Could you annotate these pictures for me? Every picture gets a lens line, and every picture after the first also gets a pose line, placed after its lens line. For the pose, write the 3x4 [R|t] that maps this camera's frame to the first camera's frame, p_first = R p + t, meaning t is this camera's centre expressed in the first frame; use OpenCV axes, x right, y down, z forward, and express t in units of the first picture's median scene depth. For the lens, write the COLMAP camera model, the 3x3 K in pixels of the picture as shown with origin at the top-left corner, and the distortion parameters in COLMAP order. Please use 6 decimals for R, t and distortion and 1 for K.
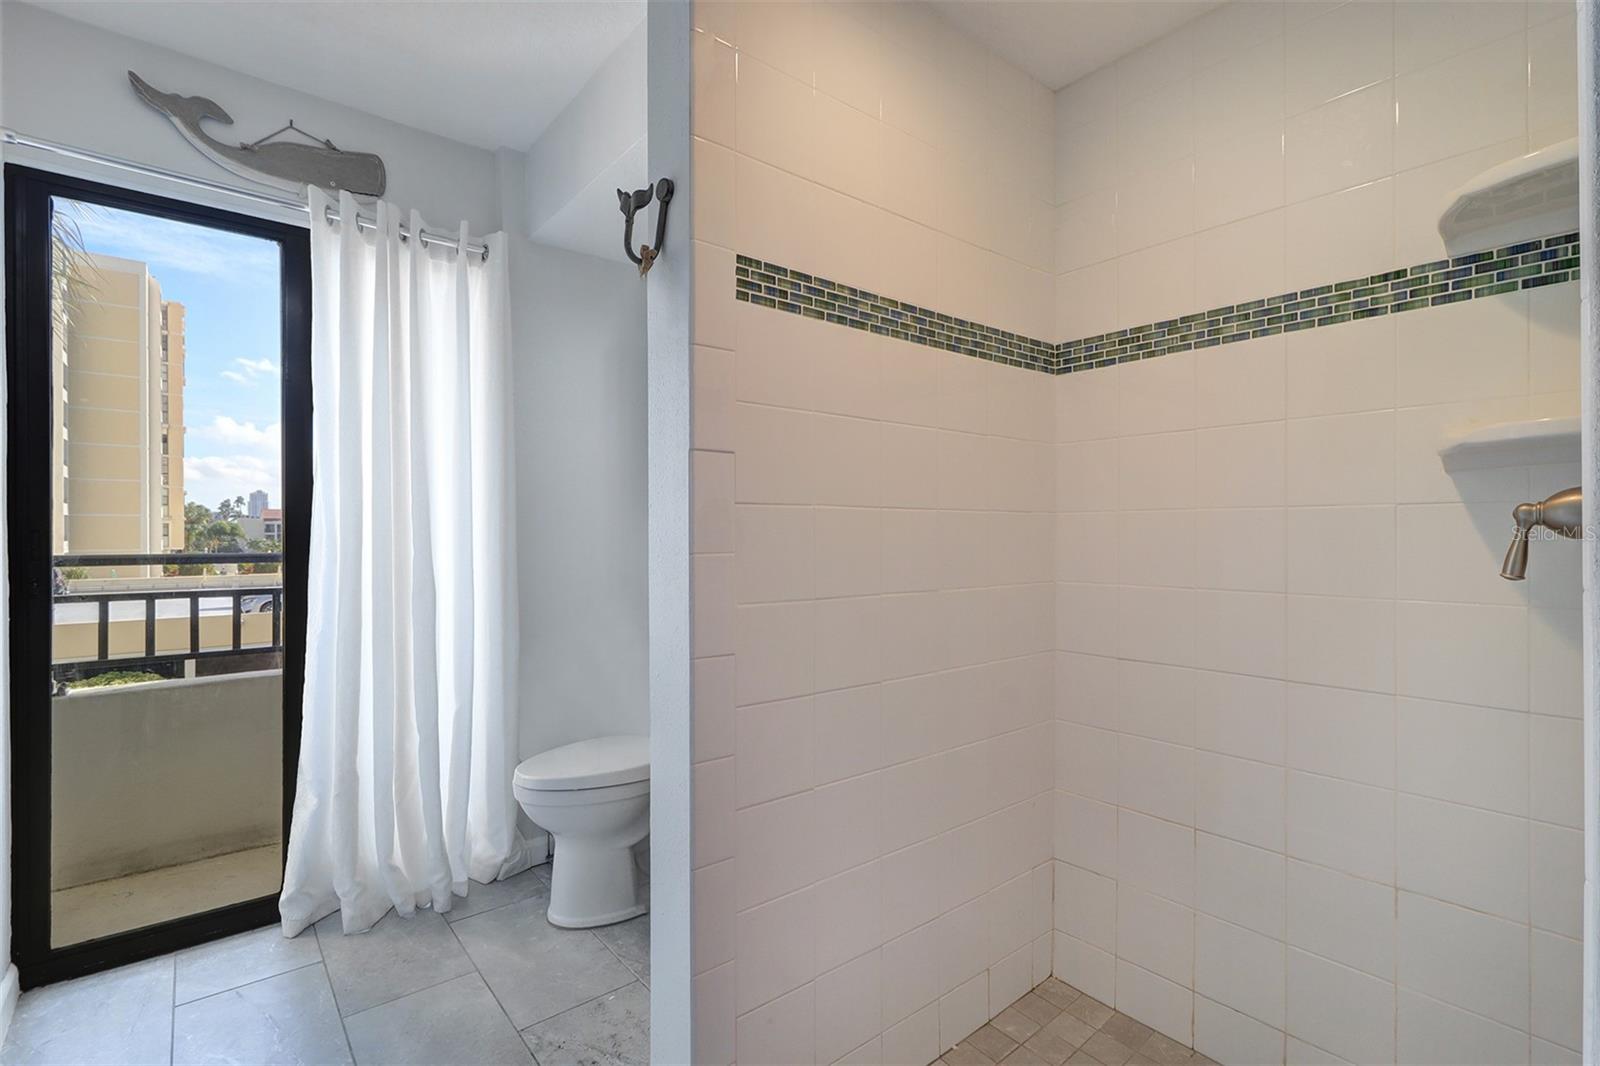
lens RADIAL K [[718.5, 0, 812.0], [0, 718.5, 542.6], [0, 0, 1]] dist [0.004265, -0.001635]
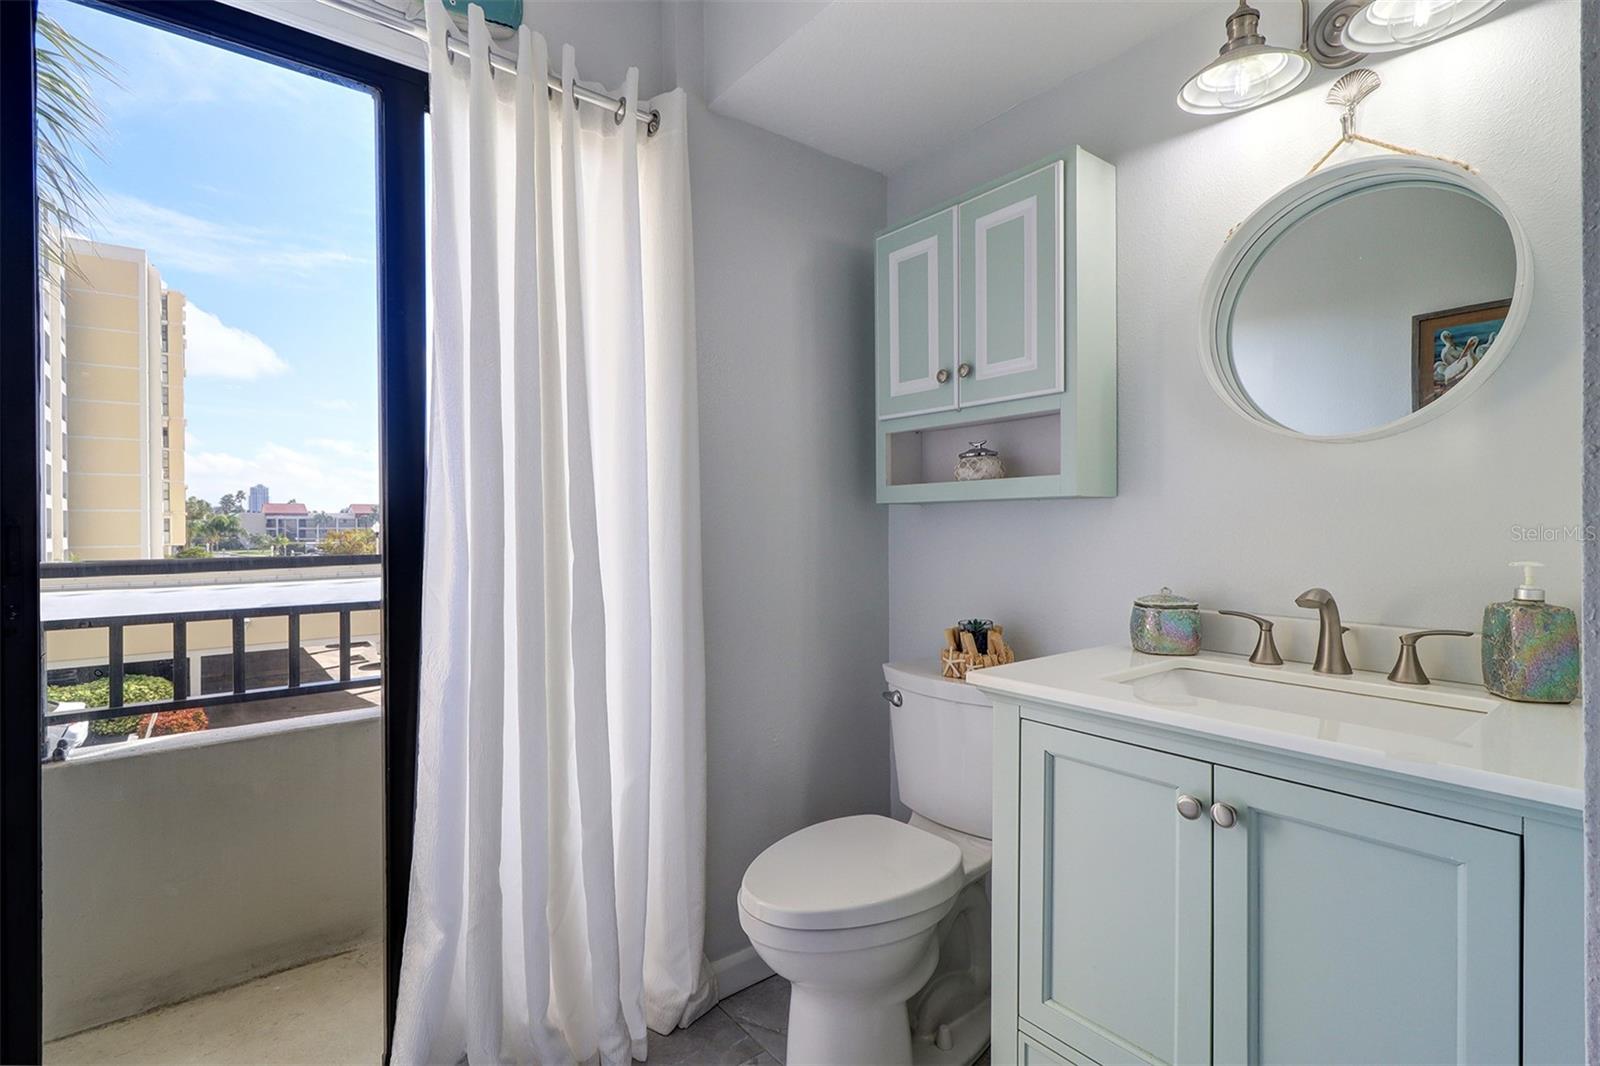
lens RADIAL K [[738.6, 0, 808.2], [0, 738.6, 534.0], [0, 0, 1]] dist [-0.003896, 0.000732]
pose [[0.999900, -0.005050, -0.013201, -0.062061], [0.005030, 0.999986, -0.001568, -0.000392], [0.013208, 0.001501, 0.999912, 0.060290]]
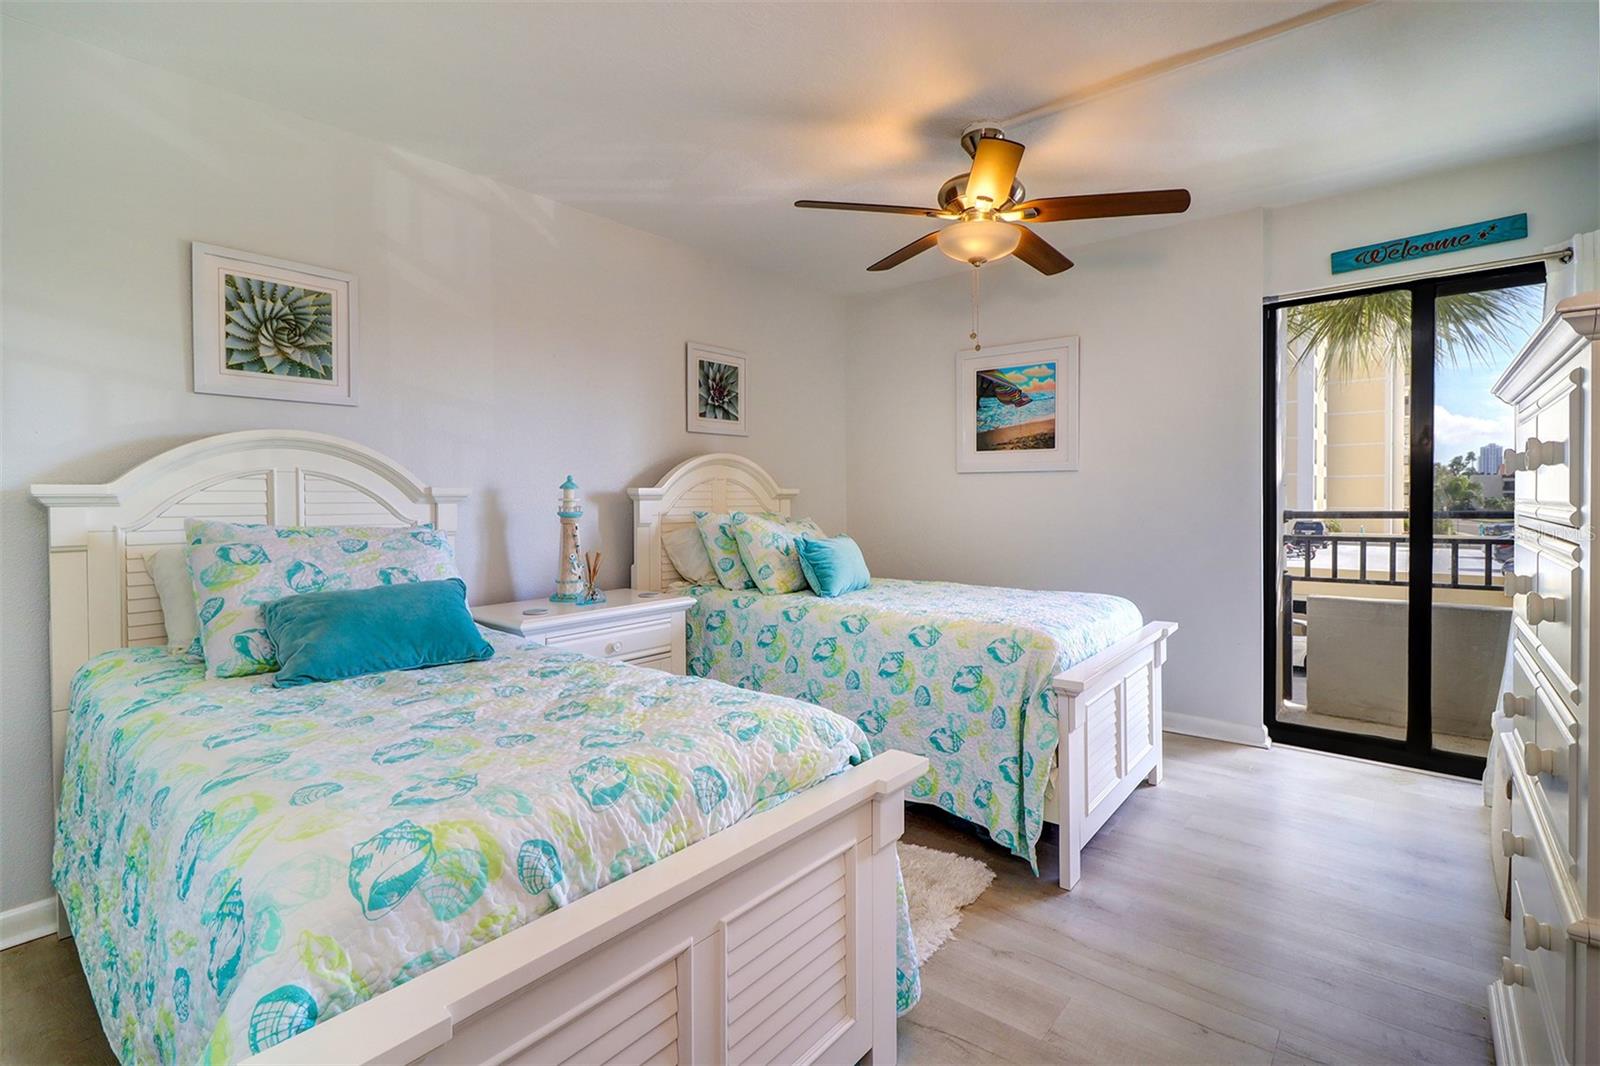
lens RADIAL K [[738.6, 0, 803.5], [0, 738.6, 524.2], [0, 0, 1]] dist [-0.003896, 0.000732]
pose [[0.147122, 0.029435, -0.988680, 0.242493], [0.005051, 0.999522, 0.030510, -0.005449], [0.989105, -0.009483, 0.146903, -0.185655]]
